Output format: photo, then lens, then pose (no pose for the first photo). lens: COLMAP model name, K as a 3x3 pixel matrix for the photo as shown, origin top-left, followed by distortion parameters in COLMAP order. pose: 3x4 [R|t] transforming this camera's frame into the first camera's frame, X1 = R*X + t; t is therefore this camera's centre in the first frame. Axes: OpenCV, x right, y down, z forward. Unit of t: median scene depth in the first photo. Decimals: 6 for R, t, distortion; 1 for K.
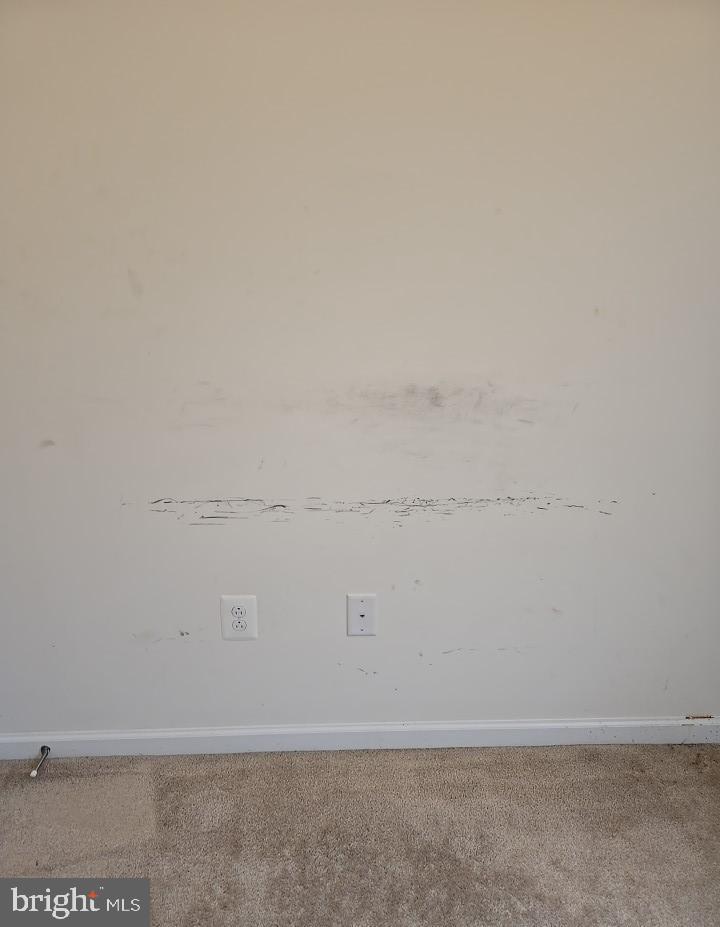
lens RADIAL K [[642.3, 0, 362.8], [0, 642.3, 483.6], [0, 0, 1]] dist [0.082843, -0.068693]
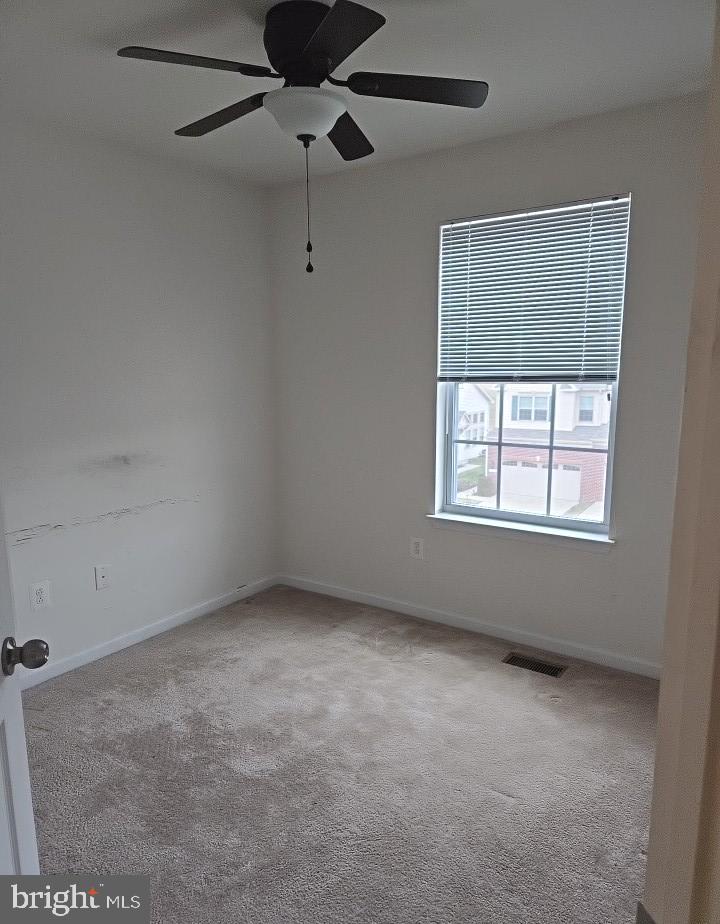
lens RADIAL K [[640.3, 0, 362.7], [0, 640.3, 482.0], [0, 0, 1]] dist [0.082843, -0.068693]
pose [[0.612636, -0.150317, 0.775939, -1.056103], [0.263666, 0.964378, -0.021353, 0.188715], [-0.745089, 0.217670, 0.630447, -0.926129]]
